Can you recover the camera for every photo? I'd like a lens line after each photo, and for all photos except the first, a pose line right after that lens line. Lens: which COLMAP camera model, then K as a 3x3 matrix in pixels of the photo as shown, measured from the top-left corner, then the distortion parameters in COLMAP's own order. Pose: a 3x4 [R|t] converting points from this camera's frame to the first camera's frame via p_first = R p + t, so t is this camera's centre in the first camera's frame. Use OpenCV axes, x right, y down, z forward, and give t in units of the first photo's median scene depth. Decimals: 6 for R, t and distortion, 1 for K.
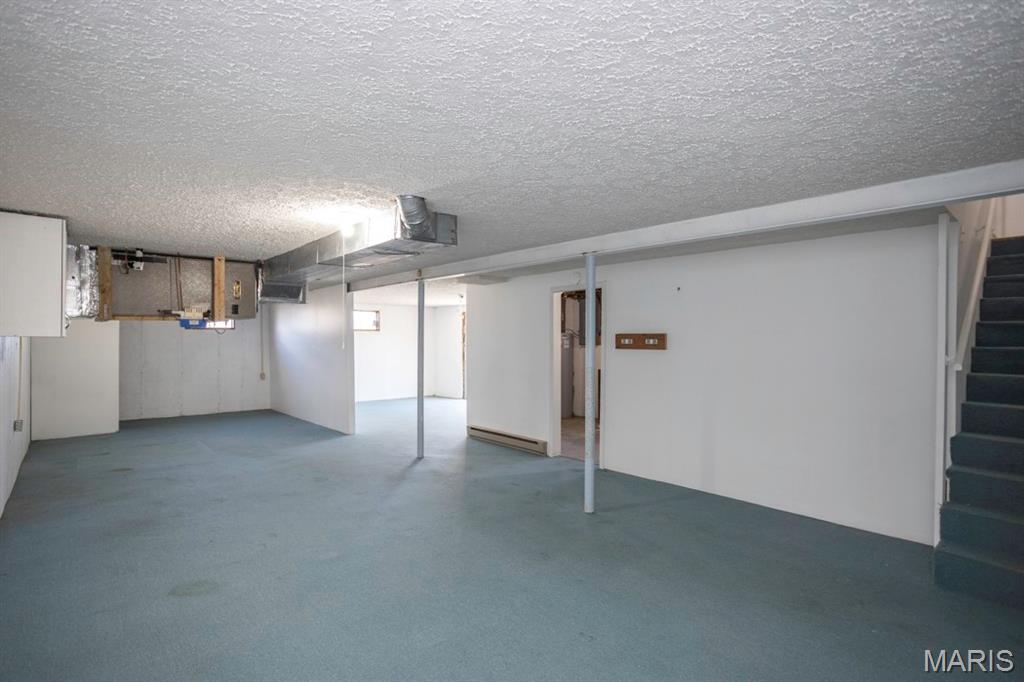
lens RADIAL K [[496.2, 0, 506.8], [0, 496.2, 343.1], [0, 0, 1]] dist [-0.057128, 0.040381]
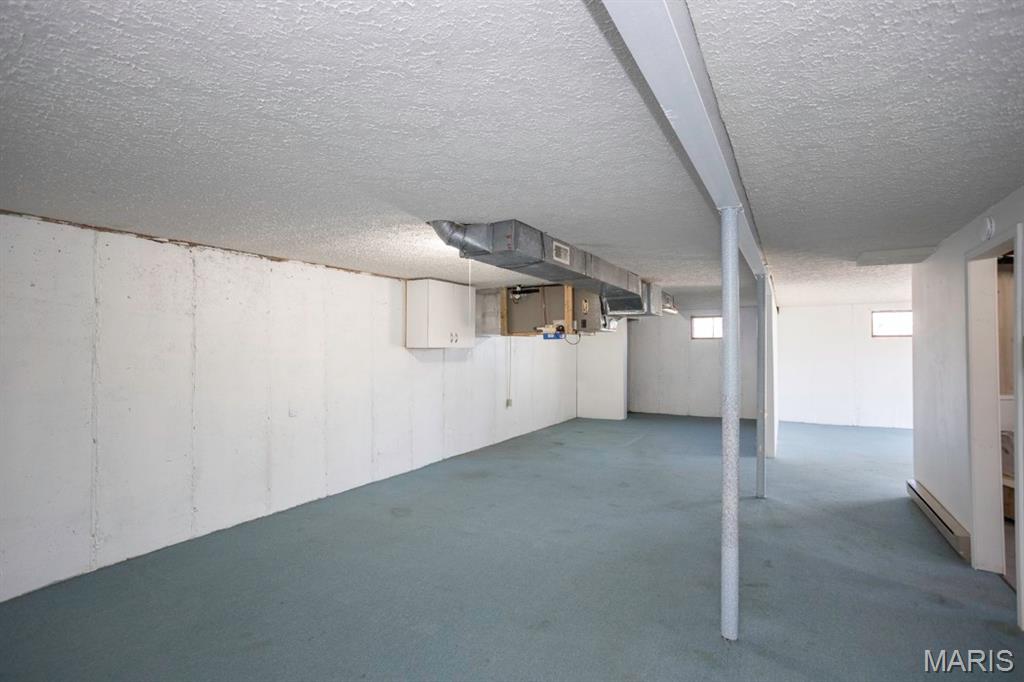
lens RADIAL K [[496.2, 0, 506.8], [0, 496.2, 343.1], [0, 0, 1]] dist [-0.057128, 0.040381]
pose [[0.317432, -0.013844, -0.948180, 0.564938], [0.000562, 0.999896, -0.014411, -0.003948], [0.948281, 0.004042, 0.317407, 0.481825]]
